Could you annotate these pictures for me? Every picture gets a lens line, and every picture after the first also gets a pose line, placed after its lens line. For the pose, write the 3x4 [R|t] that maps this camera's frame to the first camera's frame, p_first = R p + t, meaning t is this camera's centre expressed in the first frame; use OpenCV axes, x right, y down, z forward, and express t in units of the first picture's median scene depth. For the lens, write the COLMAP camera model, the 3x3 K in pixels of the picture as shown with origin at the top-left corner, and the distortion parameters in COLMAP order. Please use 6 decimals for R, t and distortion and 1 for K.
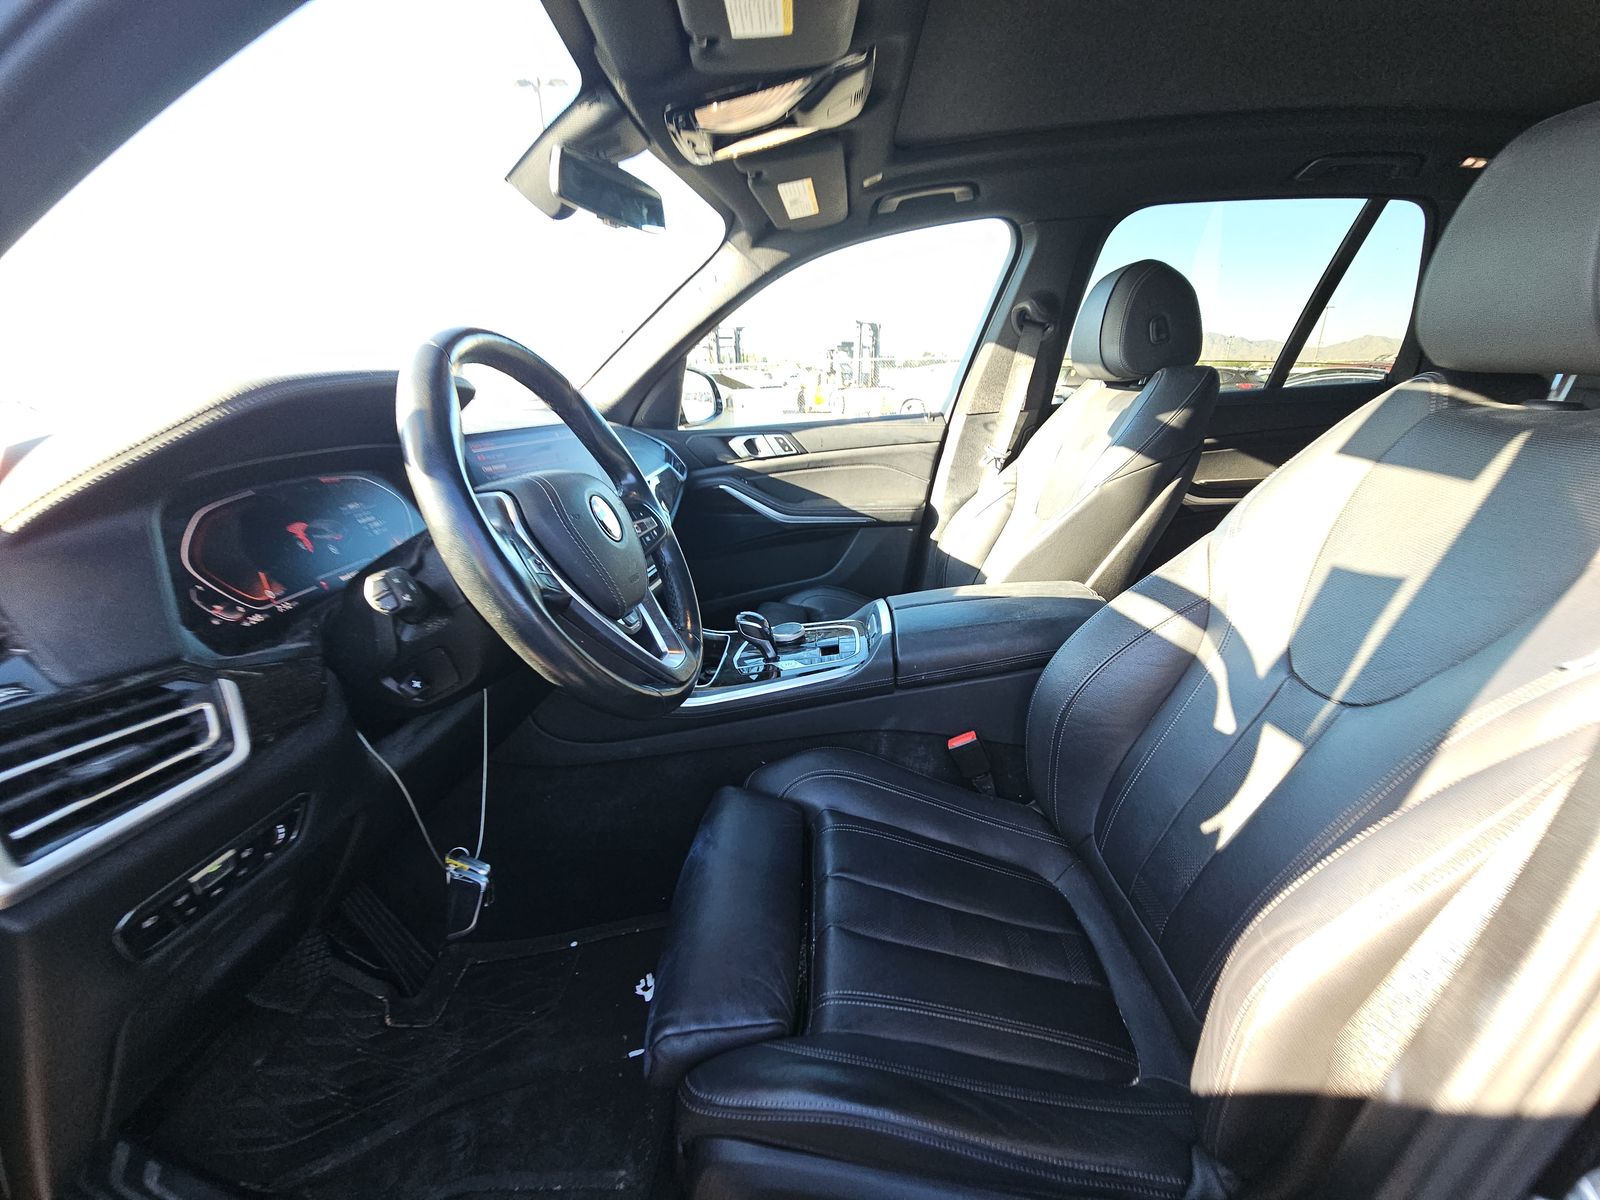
lens RADIAL K [[653.1, 0, 796.9], [0, 653.1, 607.1], [0, 0, 1]] dist [0.000915, -0.003230]
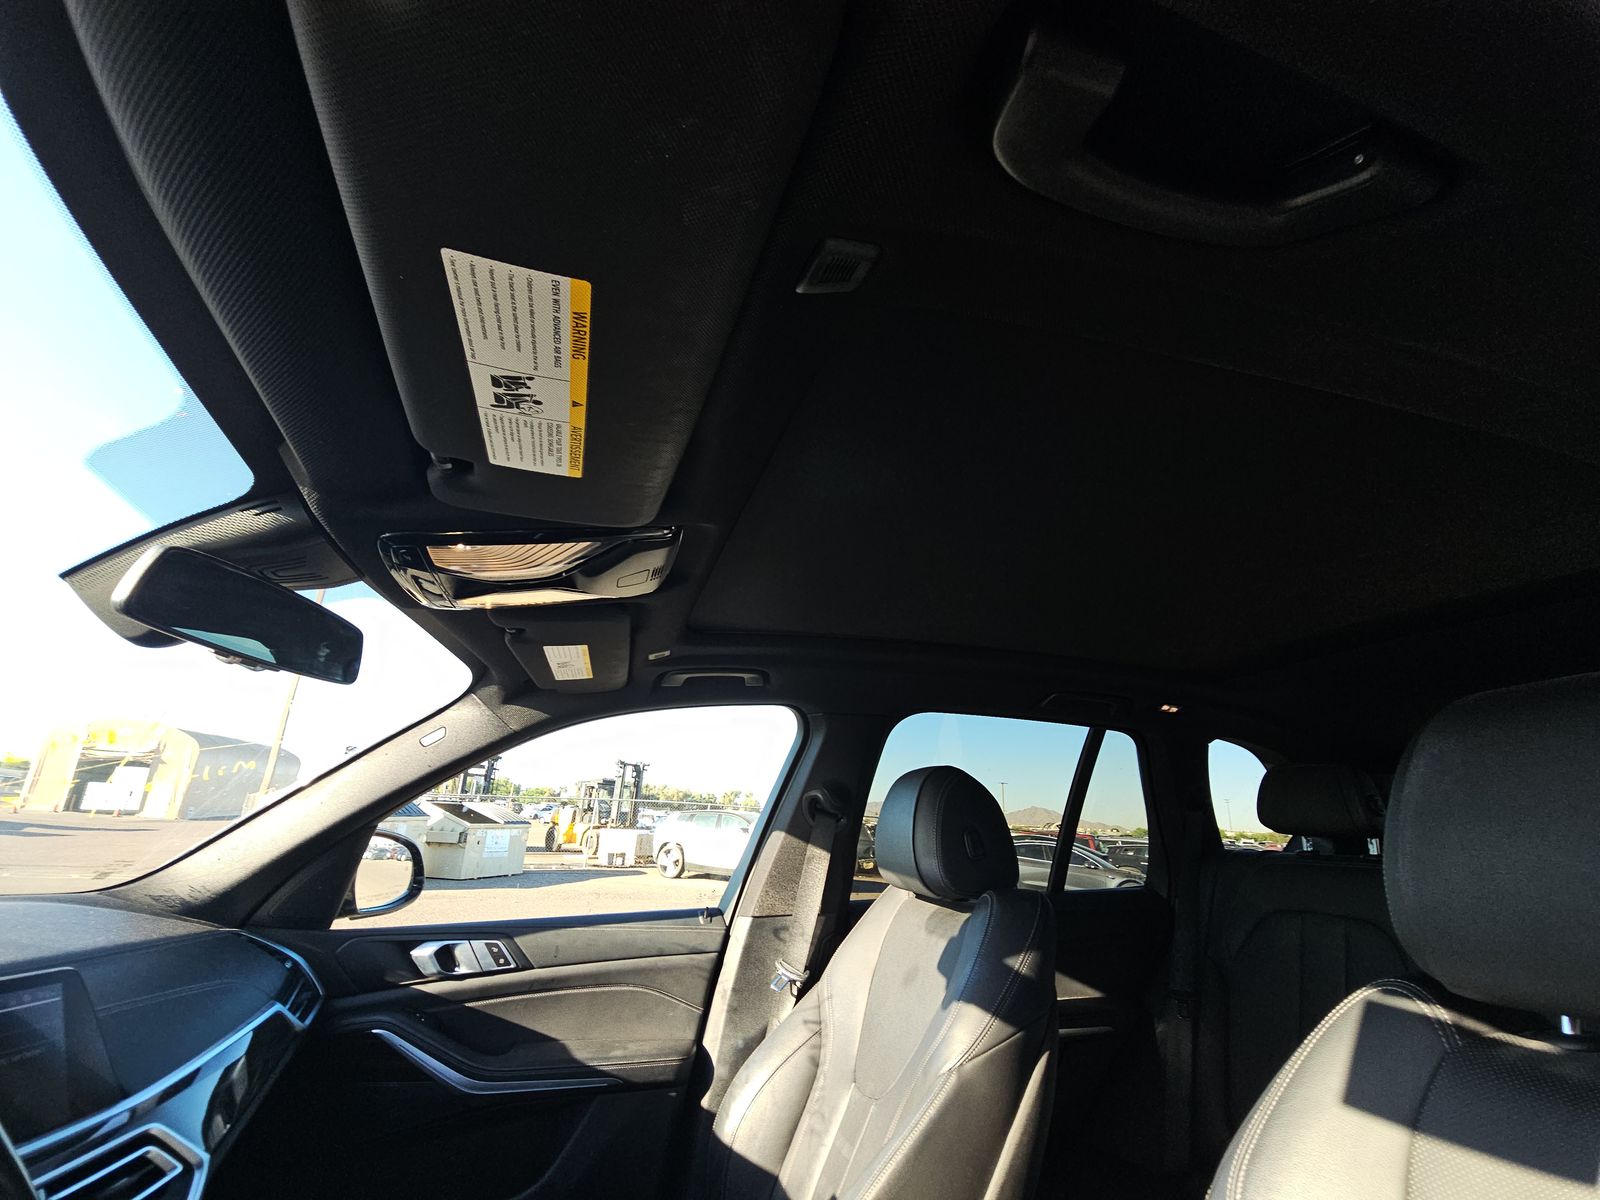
lens RADIAL K [[653.1, 0, 800.8], [0, 653.1, 598.5], [0, 0, 1]] dist [0.000915, -0.003230]
pose [[0.937647, 0.162748, 0.307135, 0.008126], [0.060694, 0.793378, -0.605696, -0.126317], [-0.342250, 0.586570, 0.734030, 0.181023]]
